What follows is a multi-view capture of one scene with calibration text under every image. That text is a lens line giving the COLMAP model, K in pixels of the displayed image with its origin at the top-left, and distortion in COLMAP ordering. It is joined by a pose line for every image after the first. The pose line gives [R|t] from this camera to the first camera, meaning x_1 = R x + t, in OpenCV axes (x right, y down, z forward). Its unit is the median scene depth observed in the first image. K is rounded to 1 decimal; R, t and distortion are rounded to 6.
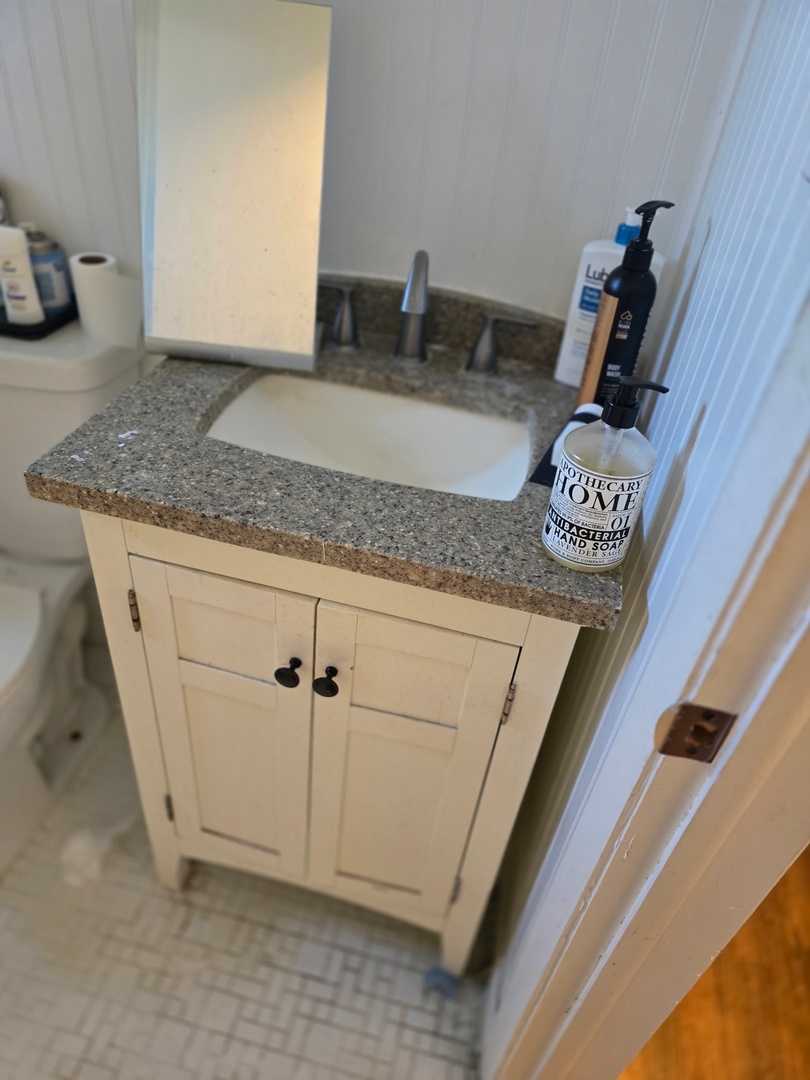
lens RADIAL K [[748.2, 0, 405.8], [0, 748.2, 540.1], [0, 0, 1]] dist [-0.002448, -0.000878]
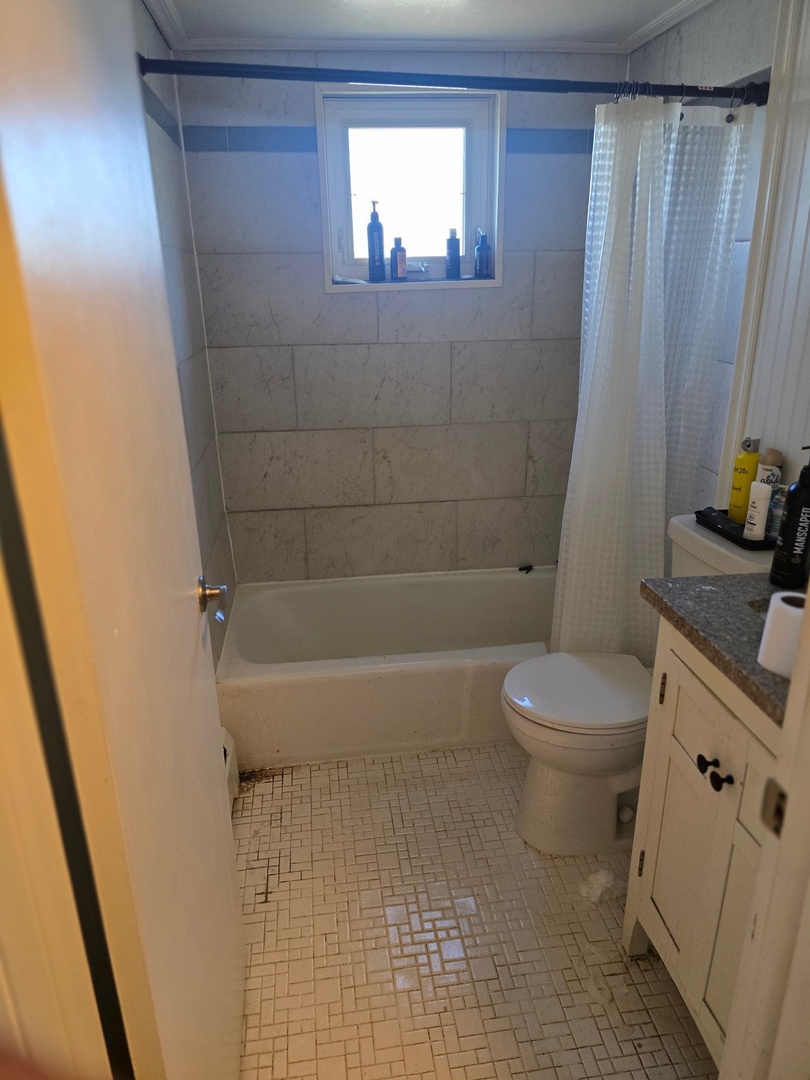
lens RADIAL K [[748.2, 0, 406.7], [0, 748.2, 540.9], [0, 0, 1]] dist [-0.002448, -0.000878]
pose [[0.357488, 0.223093, -0.906880, 0.844524], [-0.541535, 0.840652, -0.006670, 0.139798], [0.760882, 0.493492, 0.421336, -0.248917]]
